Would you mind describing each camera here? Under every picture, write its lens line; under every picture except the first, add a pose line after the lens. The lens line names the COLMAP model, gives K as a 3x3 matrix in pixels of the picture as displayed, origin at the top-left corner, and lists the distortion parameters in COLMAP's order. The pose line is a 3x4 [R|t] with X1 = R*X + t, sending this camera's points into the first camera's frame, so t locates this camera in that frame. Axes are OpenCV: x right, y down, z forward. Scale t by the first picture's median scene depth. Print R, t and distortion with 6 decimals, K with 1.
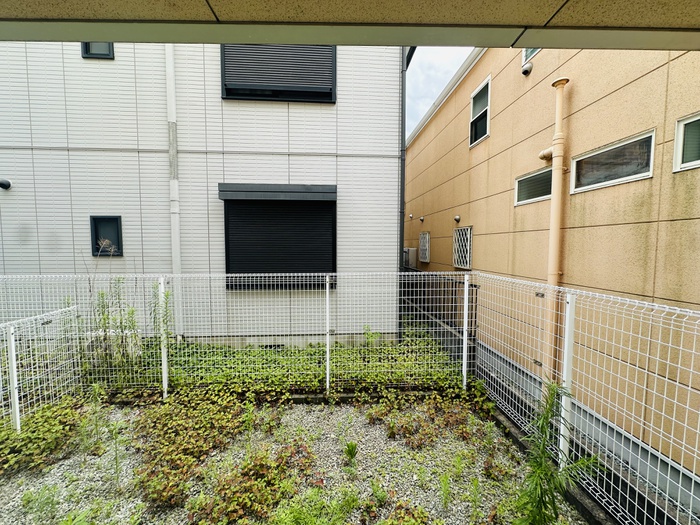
lens RADIAL K [[279.3, 0, 350.4], [0, 279.3, 254.0], [0, 0, 1]] dist [-0.002023, 0.000198]
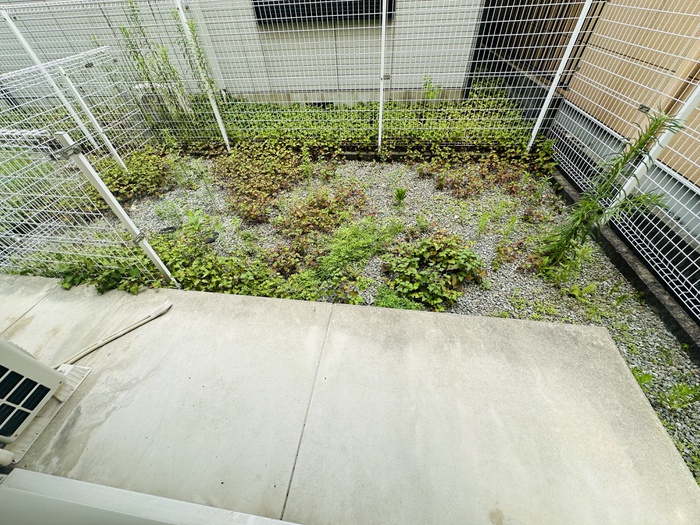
lens RADIAL K [[279.3, 0, 348.9], [0, 279.3, 264.7], [0, 0, 1]] dist [-0.002023, 0.000198]
pose [[0.987308, 0.078401, -0.138114, -0.019769], [0.036364, 0.734950, 0.677145, 0.123180], [0.154595, -0.673574, 0.722772, -0.014511]]
